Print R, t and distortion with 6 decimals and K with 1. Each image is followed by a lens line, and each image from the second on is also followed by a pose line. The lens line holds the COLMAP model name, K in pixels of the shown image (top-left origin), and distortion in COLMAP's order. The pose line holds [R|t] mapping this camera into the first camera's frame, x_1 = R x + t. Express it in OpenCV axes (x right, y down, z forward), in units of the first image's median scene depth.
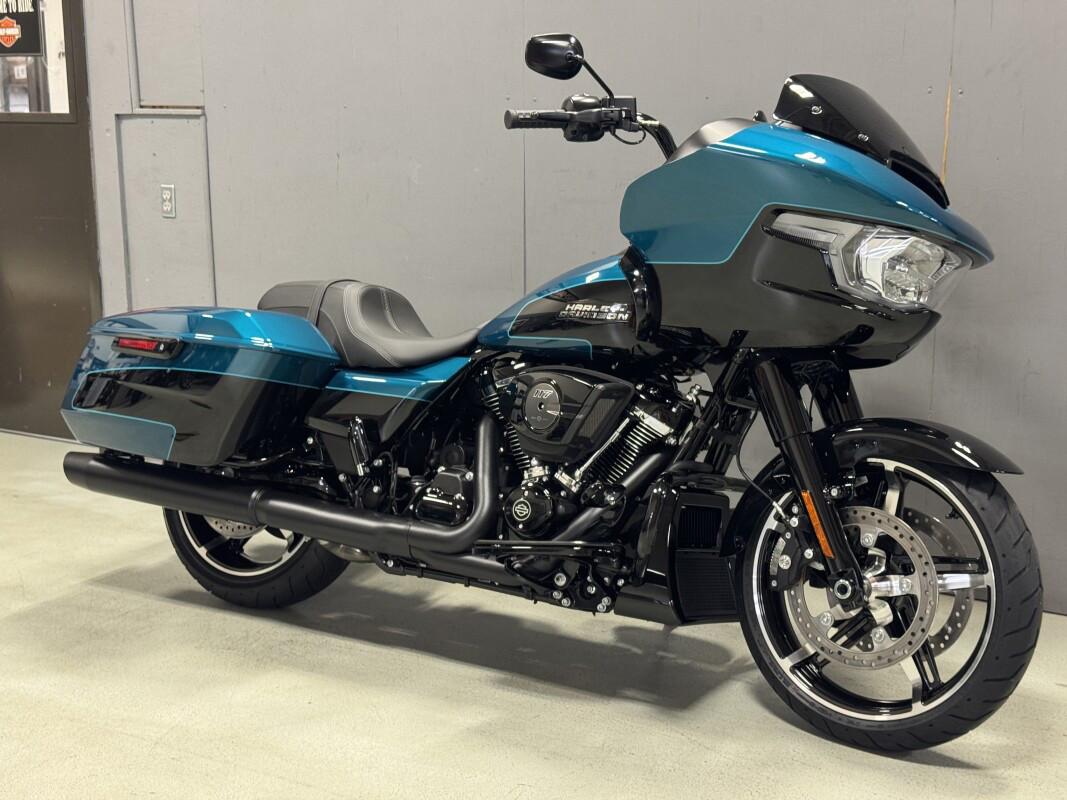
lens RADIAL K [[1498.5, 0, 533.5], [0, 1498.5, 400.0], [0, 0, 1]] dist [0.062486, -0.007668]
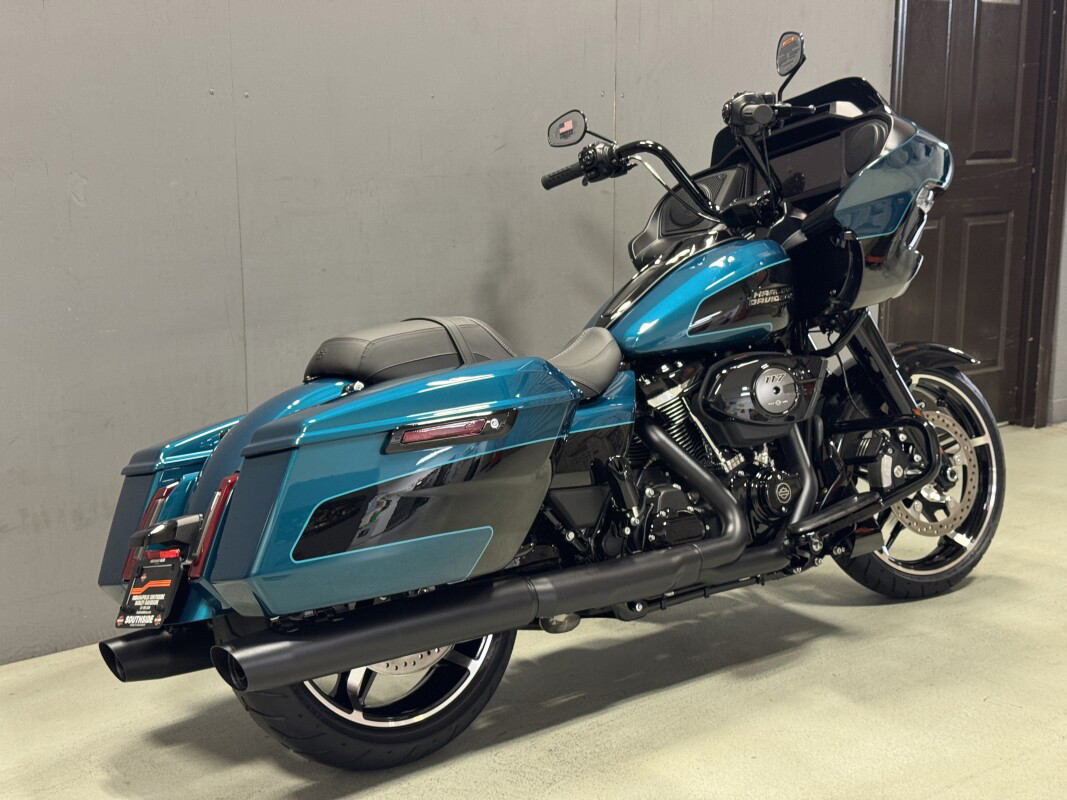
lens RADIAL K [[1479.3, 0, 531.2], [0, 1479.3, 415.3], [0, 0, 1]] dist [0.009164, -0.009299]
pose [[0.328416, -0.183507, 0.926536, -0.697169], [0.179673, 0.975171, 0.129454, -0.099286], [-0.927287, 0.123959, 0.353233, 0.555087]]
